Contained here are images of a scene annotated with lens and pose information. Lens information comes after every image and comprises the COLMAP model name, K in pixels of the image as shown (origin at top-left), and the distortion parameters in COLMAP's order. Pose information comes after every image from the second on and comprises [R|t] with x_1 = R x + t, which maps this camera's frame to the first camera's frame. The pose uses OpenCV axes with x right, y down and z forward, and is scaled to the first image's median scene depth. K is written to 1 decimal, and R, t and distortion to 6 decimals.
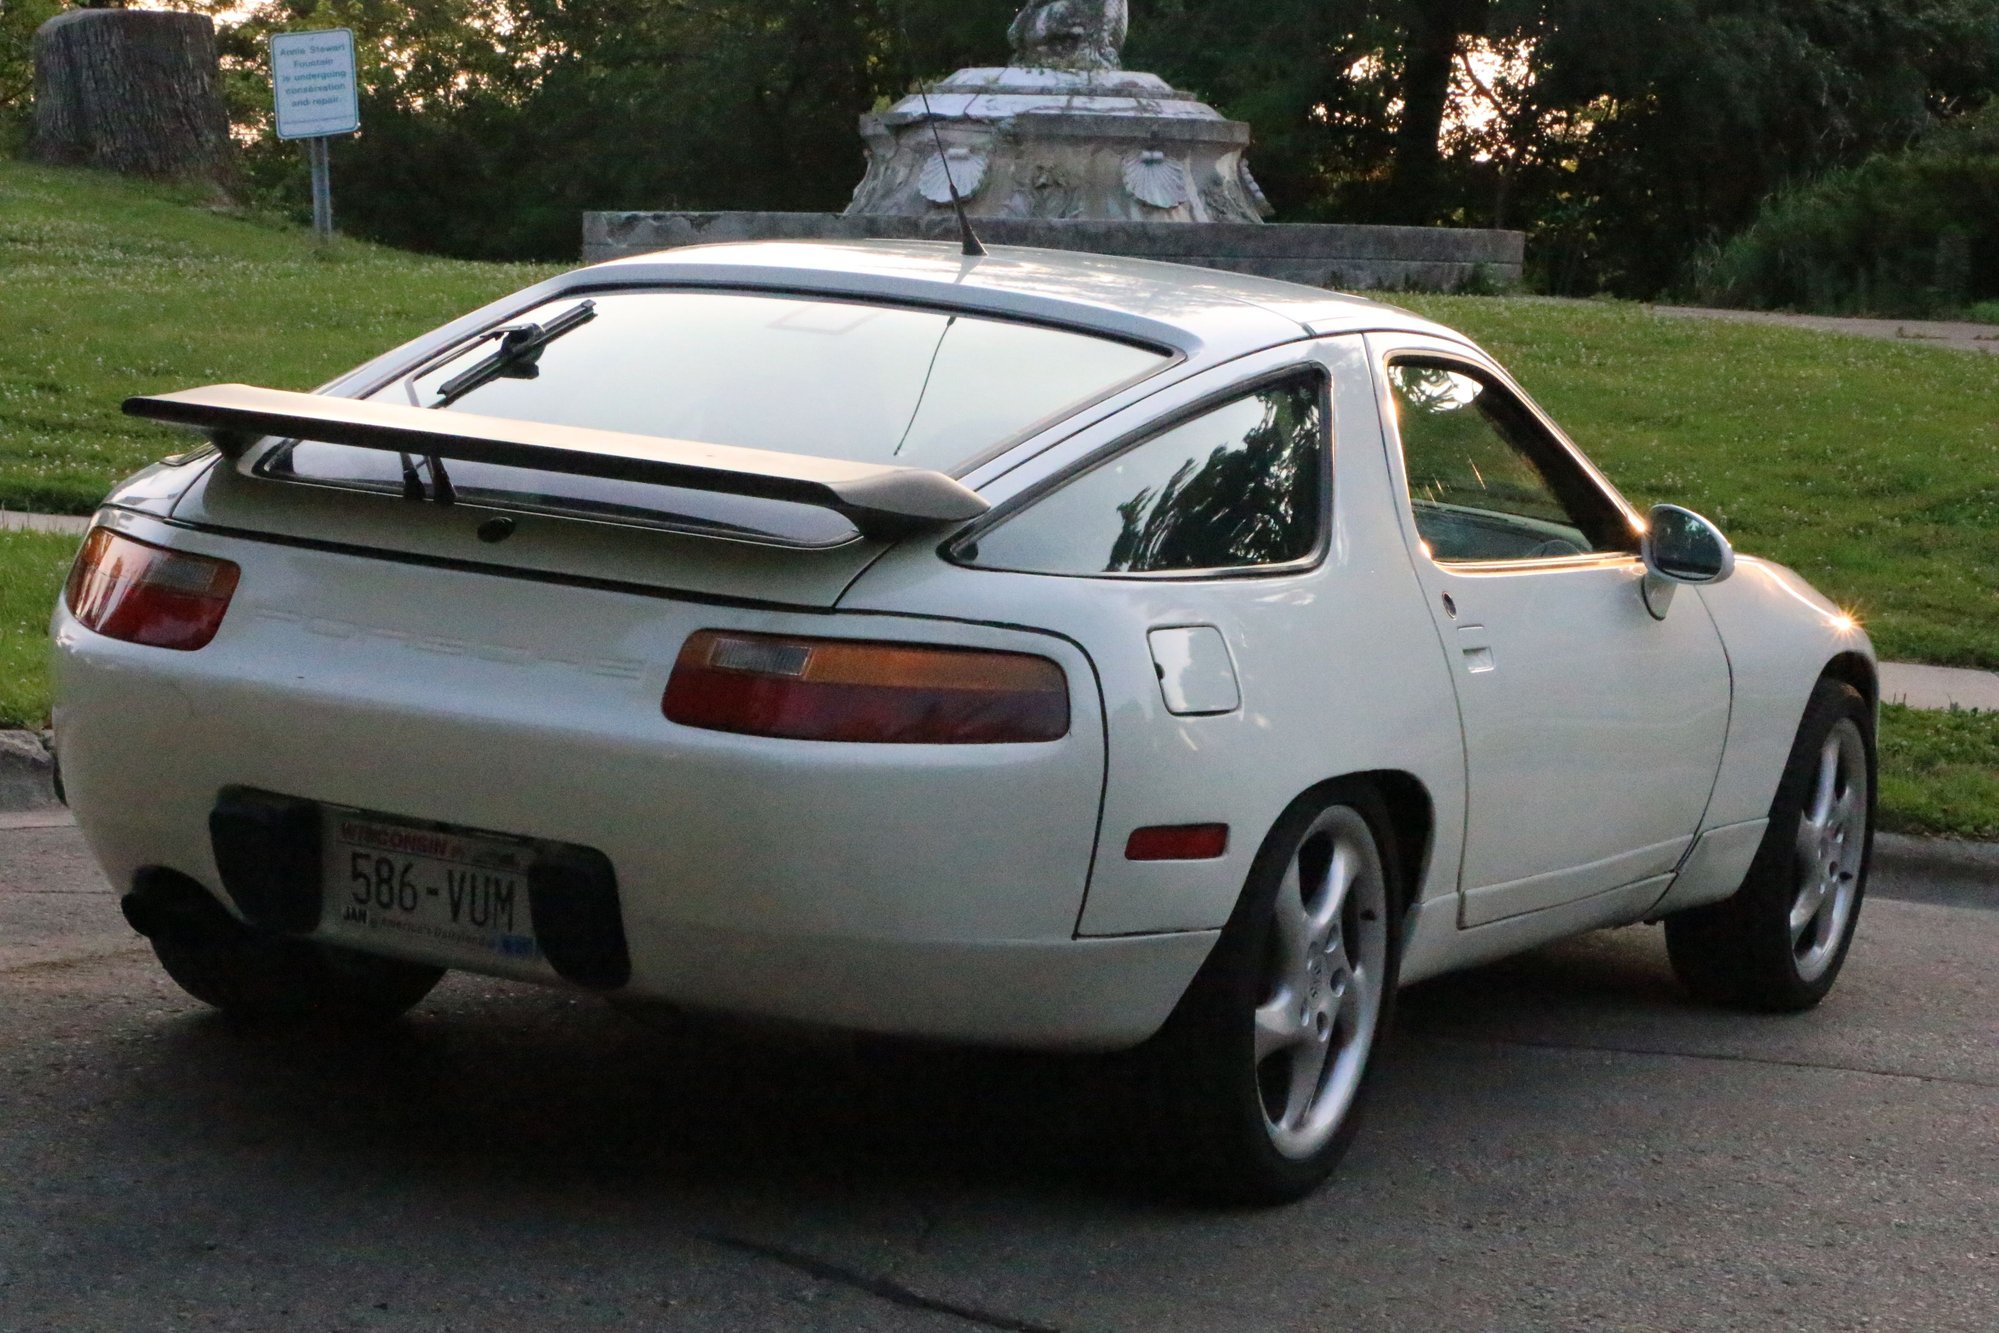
lens RADIAL K [[4465.2, 0, 994.8], [0, 4465.2, 671.9], [0, 0, 1]] dist [0.359667, 0.000000]
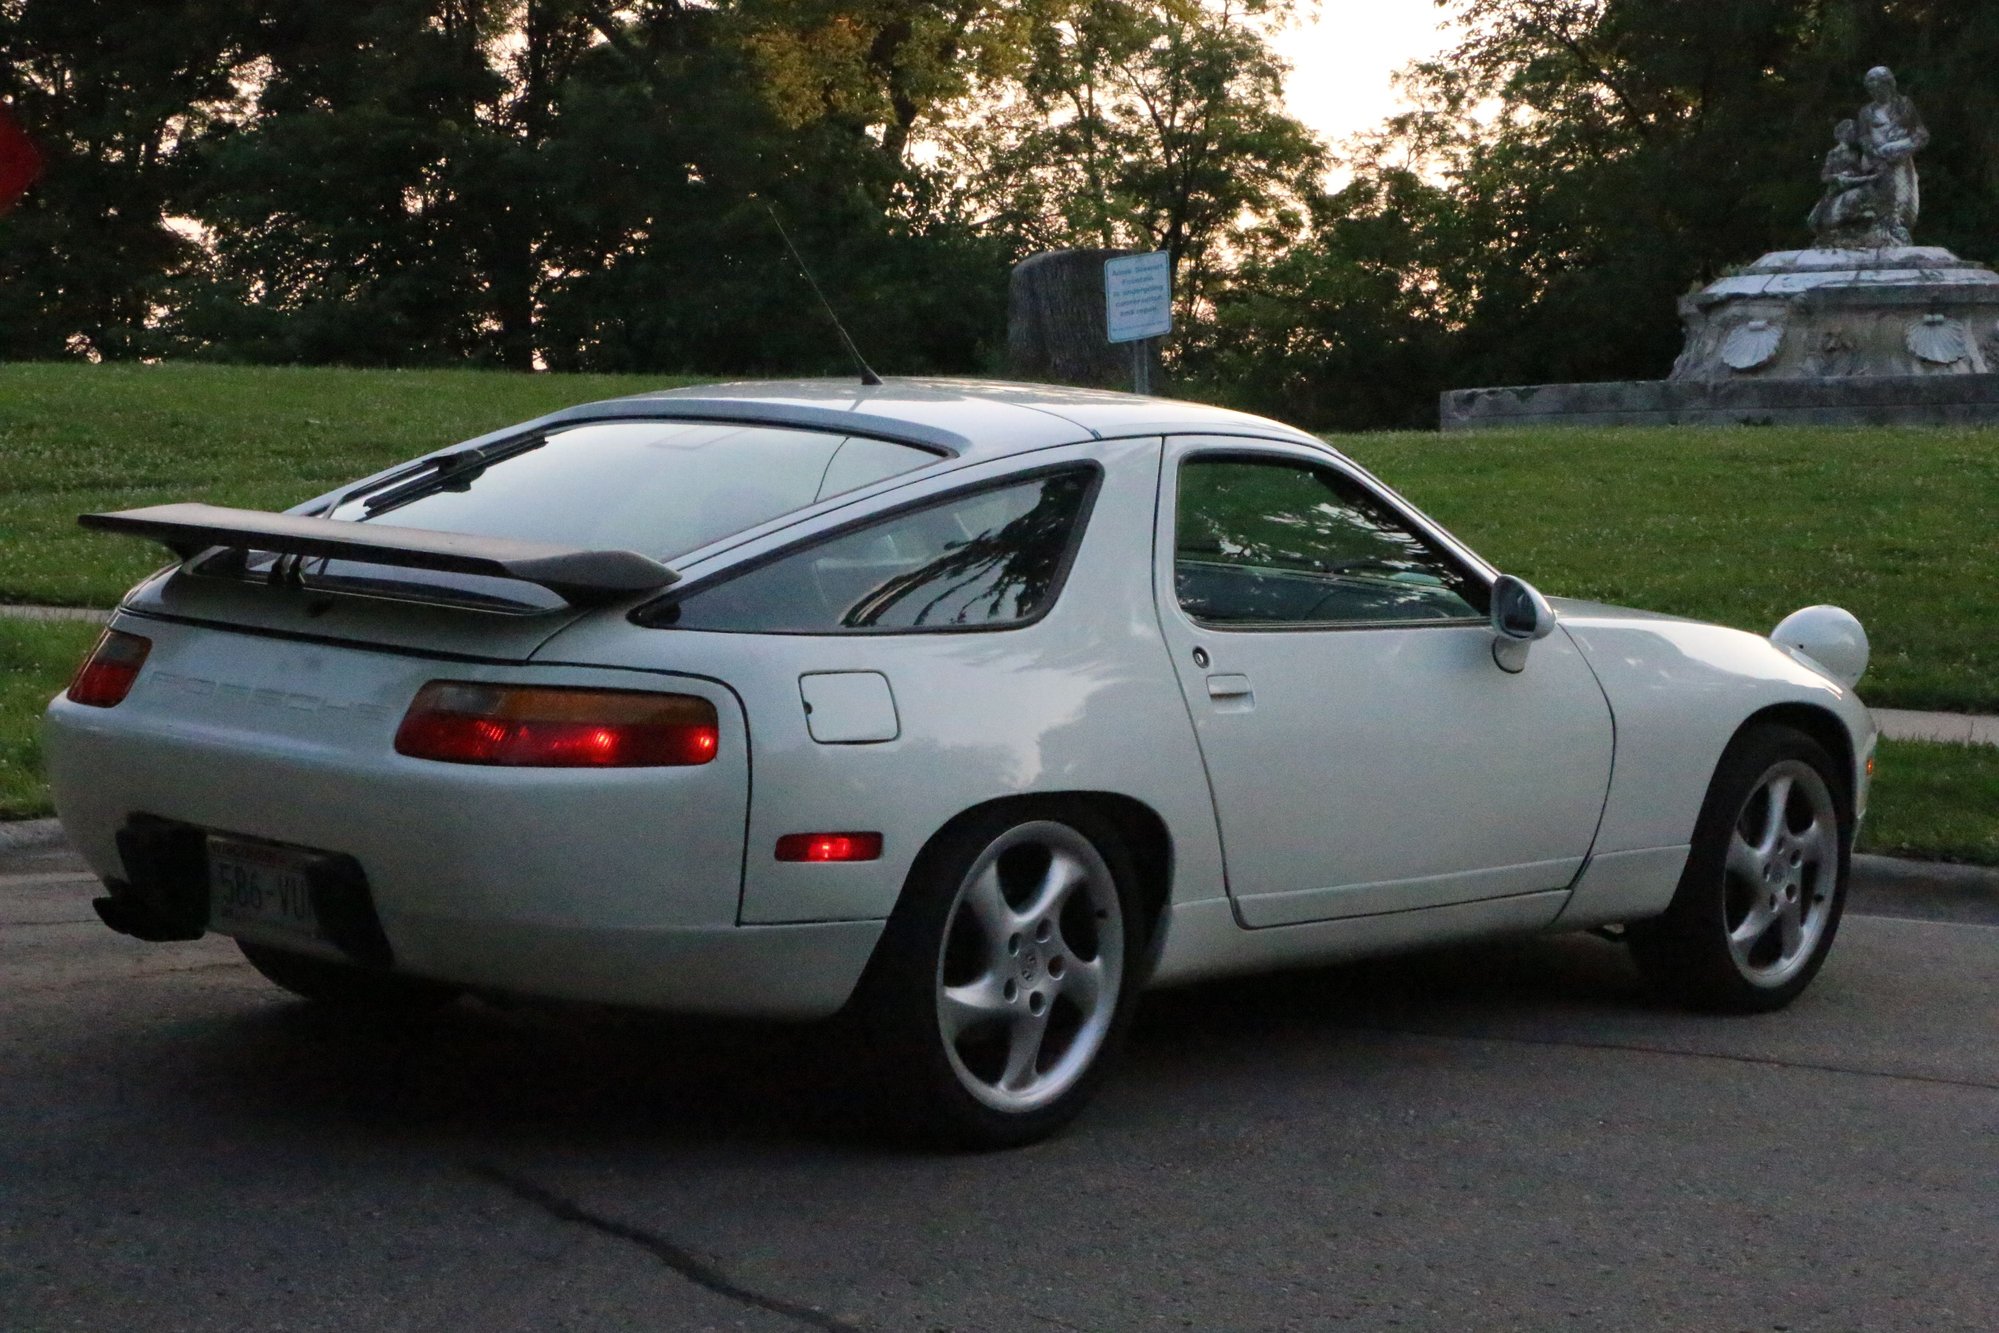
lens RADIAL K [[3763.4, 0, 997.0], [0, 3763.4, 665.0], [0, 0, 1]] dist [0.247317, 0.000000]
pose [[0.967957, -0.021975, -0.250152, 0.319265], [0.013810, 0.999315, -0.034347, 0.022412], [0.250735, 0.029792, 0.967597, 0.007927]]
